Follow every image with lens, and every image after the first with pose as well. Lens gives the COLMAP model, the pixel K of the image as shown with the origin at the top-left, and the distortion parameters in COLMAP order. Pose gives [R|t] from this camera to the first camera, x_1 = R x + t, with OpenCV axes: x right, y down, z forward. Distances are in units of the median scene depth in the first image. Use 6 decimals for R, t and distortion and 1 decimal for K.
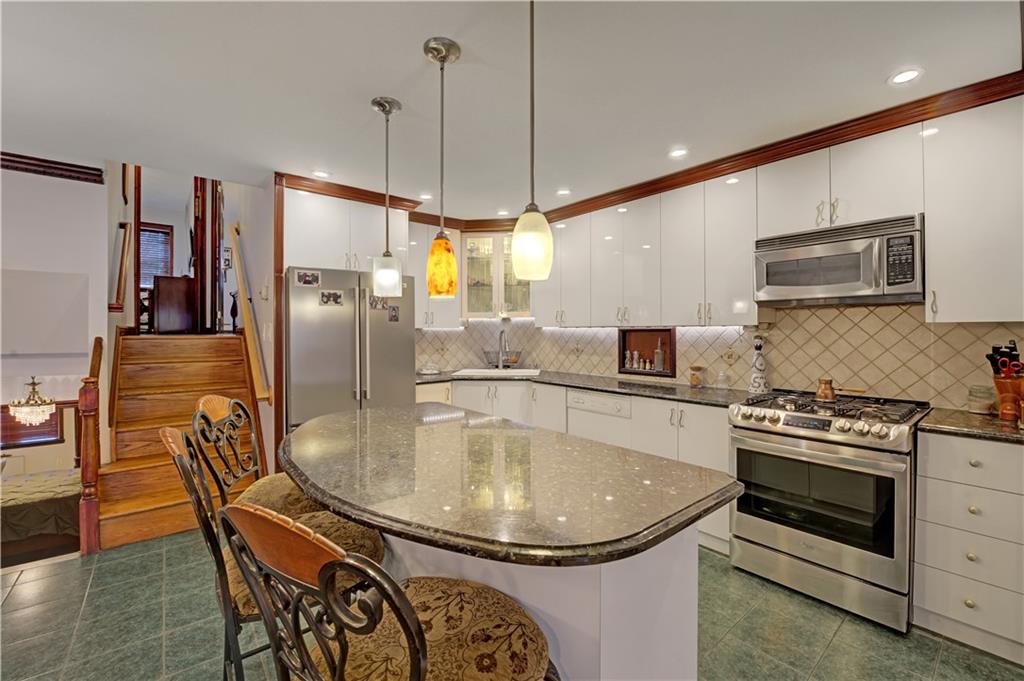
lens RADIAL K [[427.9, 0, 510.3], [0, 427.9, 341.2], [0, 0, 1]] dist [0.003802, -0.000594]
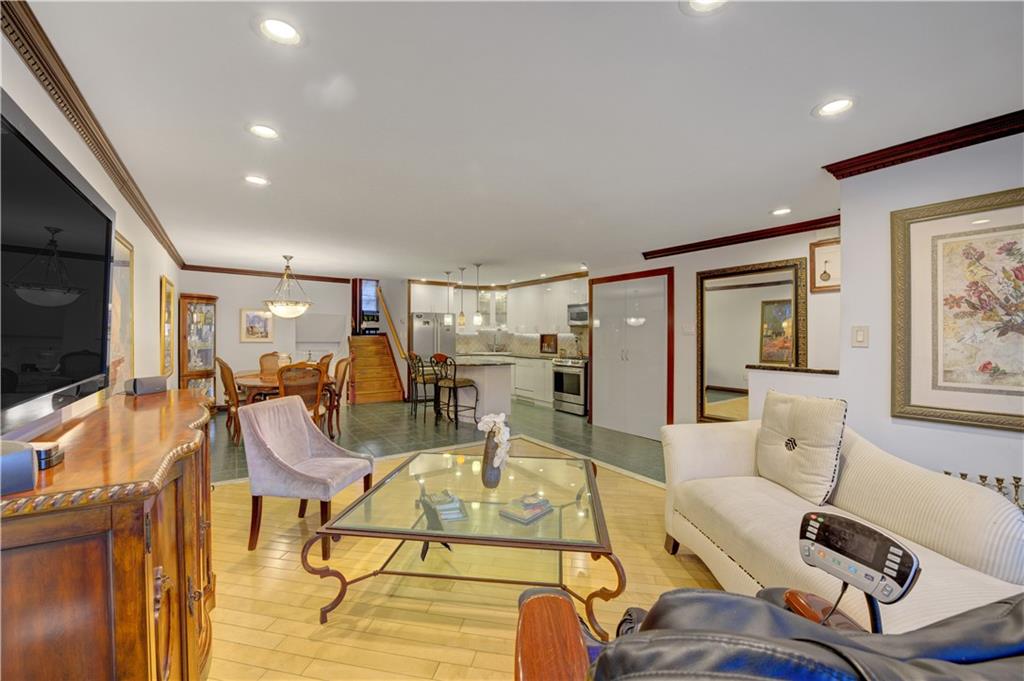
lens RADIAL K [[413.9, 0, 511.7], [0, 413.9, 349.5], [0, 0, 1]] dist [-0.014179, -0.000471]
pose [[0.995819, 0.009865, -0.090815, 0.324279], [-0.008648, 0.999868, 0.013778, 0.027623], [0.090939, -0.012935, 0.995772, -1.377703]]
